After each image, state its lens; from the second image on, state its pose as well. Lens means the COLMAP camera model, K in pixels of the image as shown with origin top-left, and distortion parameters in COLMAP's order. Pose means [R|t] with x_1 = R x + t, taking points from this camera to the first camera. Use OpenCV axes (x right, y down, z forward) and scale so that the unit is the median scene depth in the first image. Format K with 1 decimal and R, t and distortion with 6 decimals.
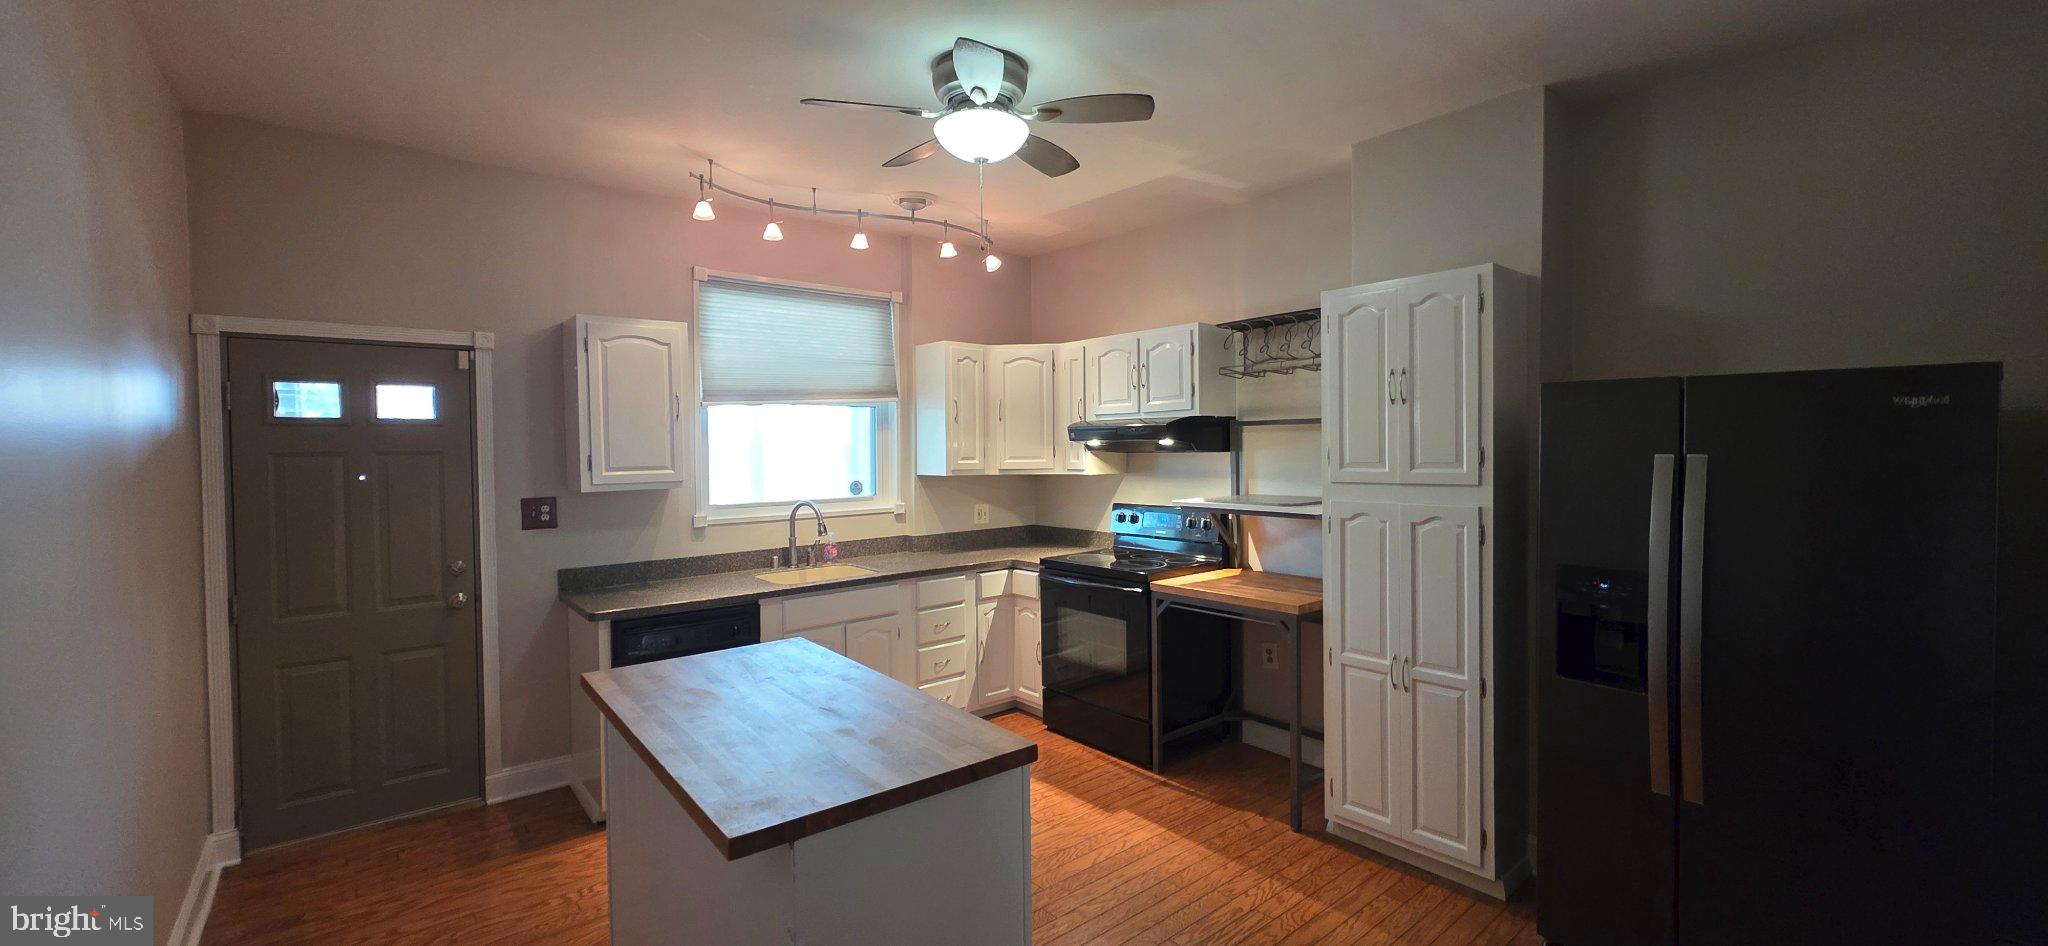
lens RADIAL K [[812.3, 0, 1022.7], [0, 812.3, 468.8], [0, 0, 1]] dist [0.008166, -0.000355]
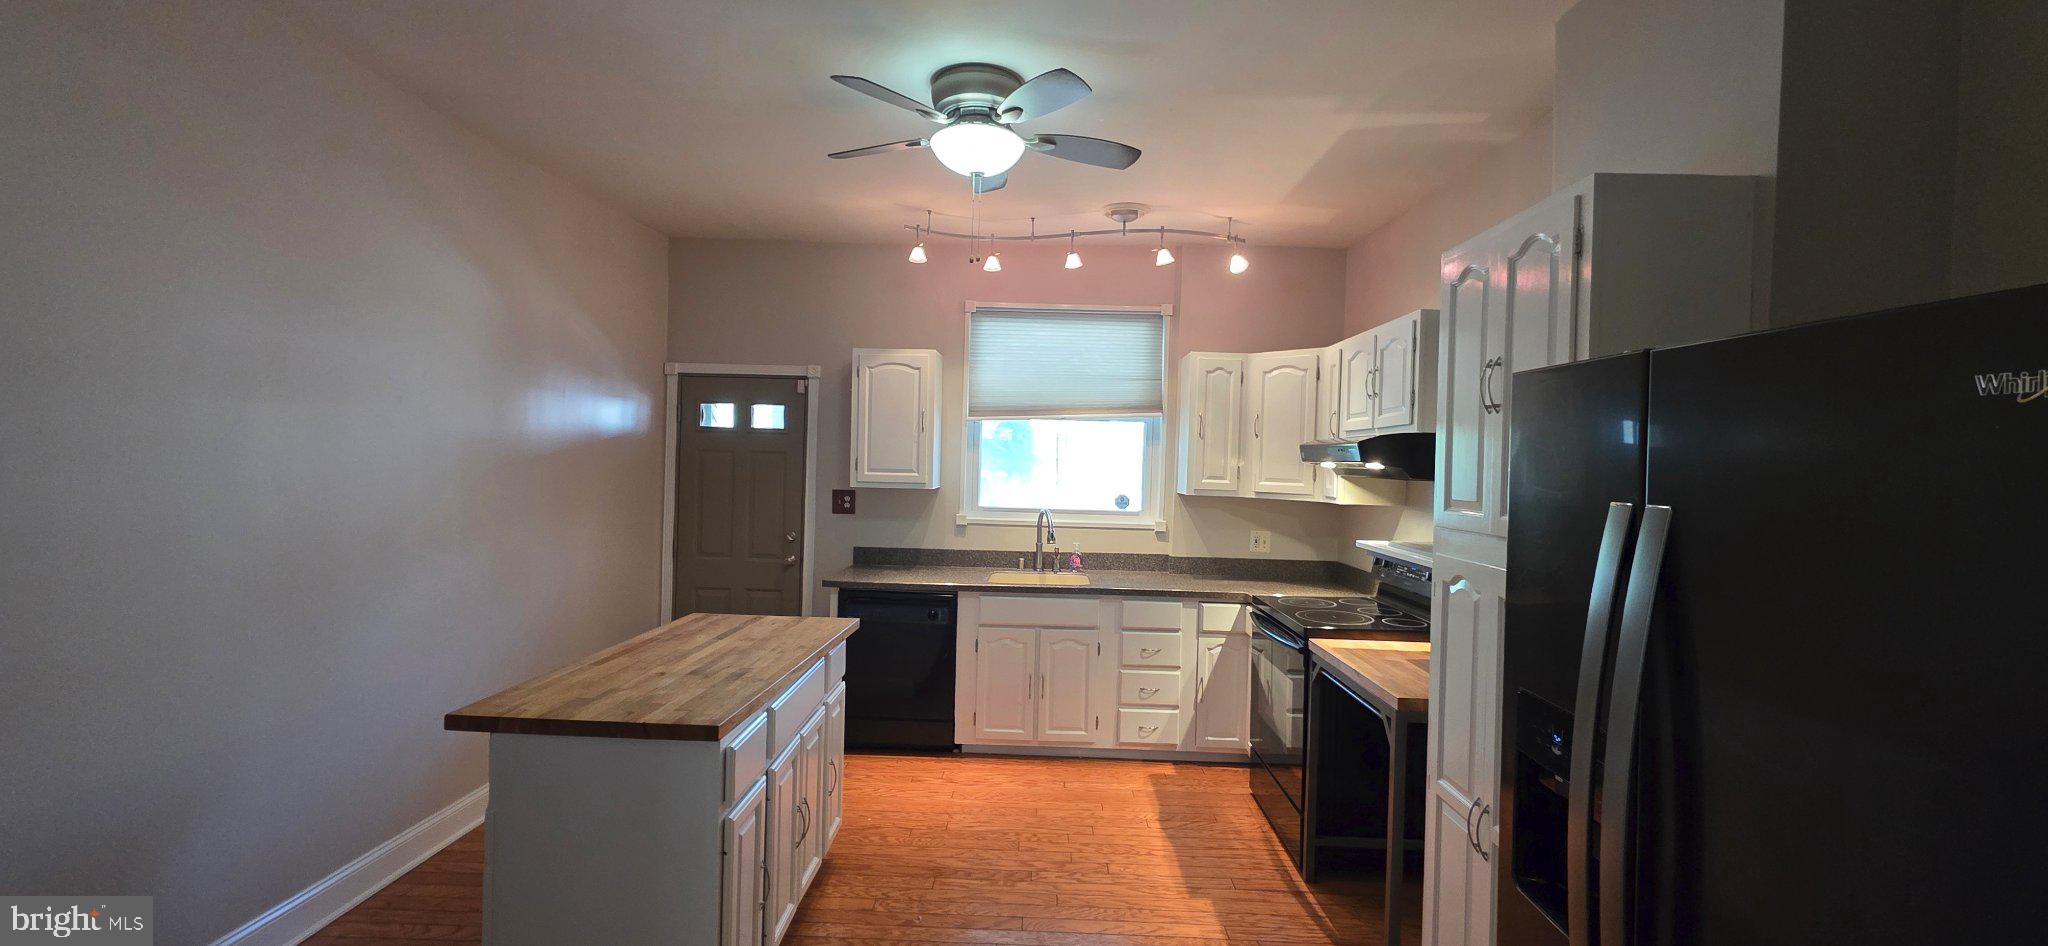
lens RADIAL K [[812.3, 0, 1023.8], [0, 812.3, 467.0], [0, 0, 1]] dist [0.008166, -0.000355]
pose [[0.752098, 0.037434, -0.657987, 0.429628], [-0.055326, 0.998448, -0.006437, -0.007921], [0.656724, 0.041245, 0.753002, 0.186484]]
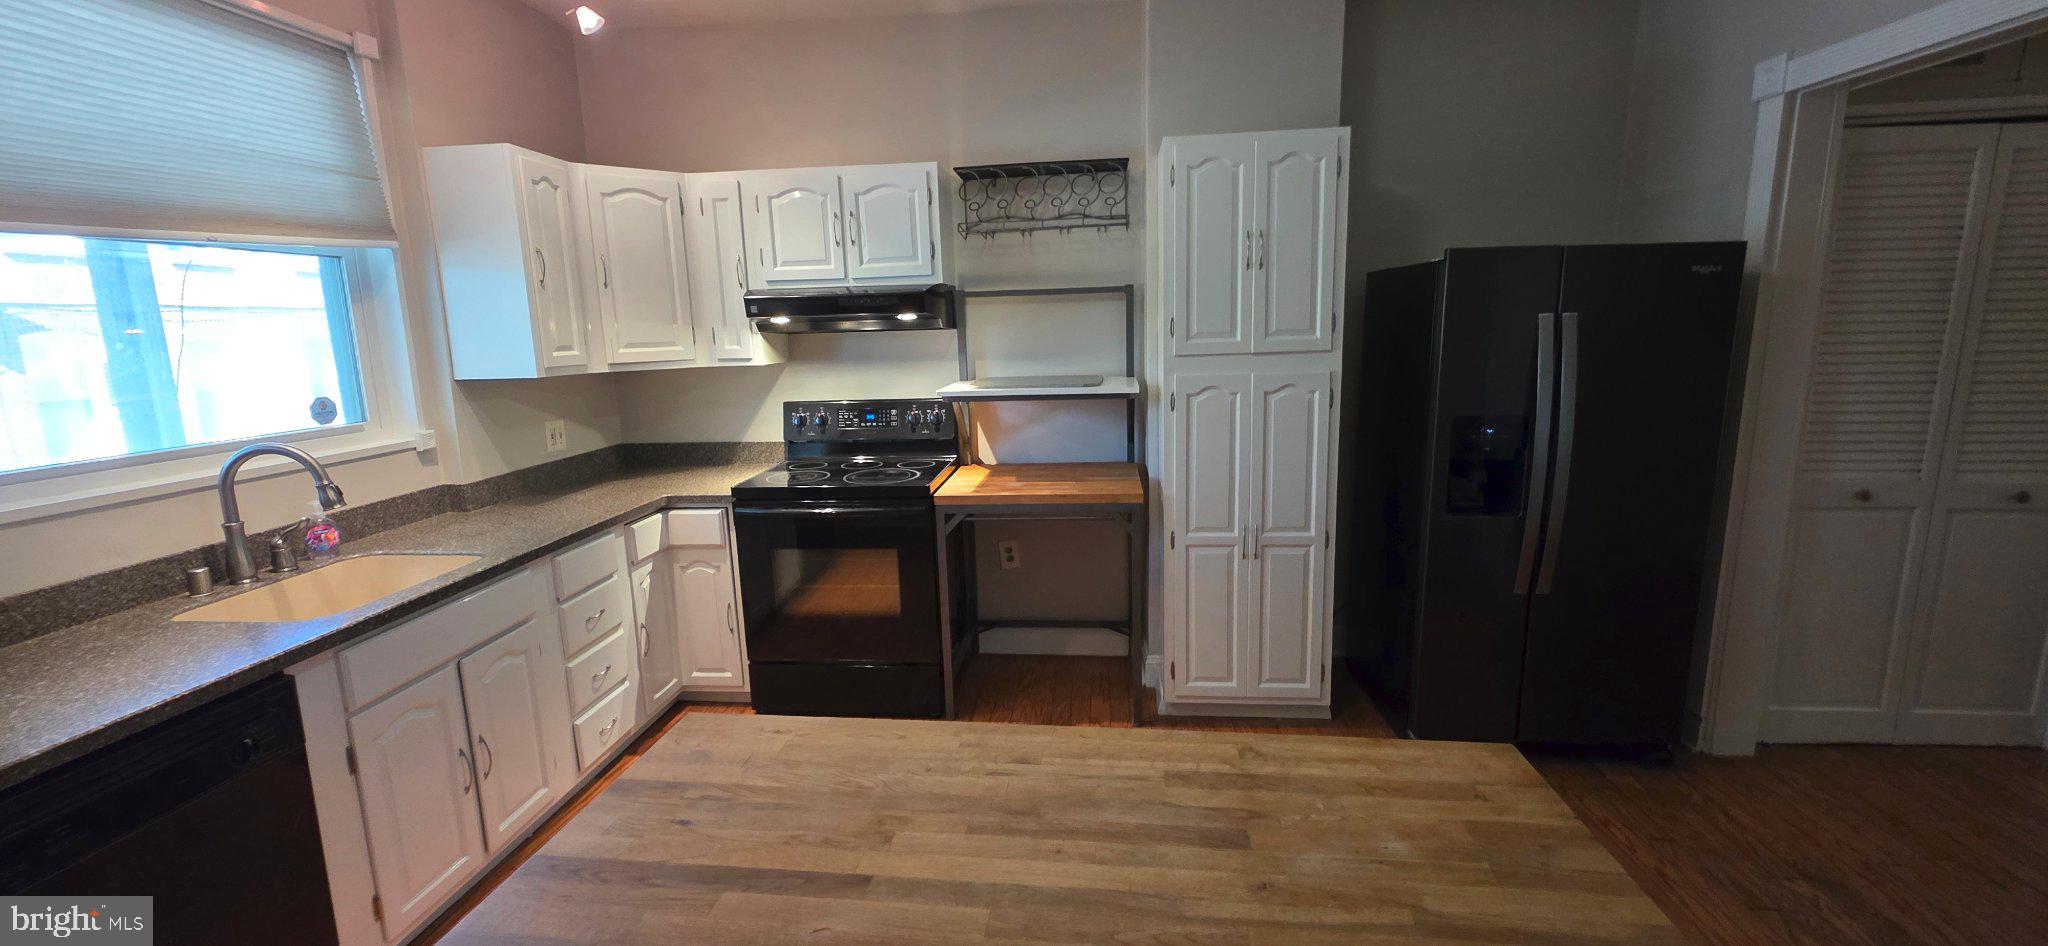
lens RADIAL K [[812.3, 0, 1022.7], [0, 812.3, 467.8], [0, 0, 1]] dist [0.008166, -0.000355]
pose [[0.709944, -0.132553, 0.691671, -0.300039], [0.039401, 0.988065, 0.148912, -0.001288], [-0.703155, -0.078467, 0.706694, 0.349997]]
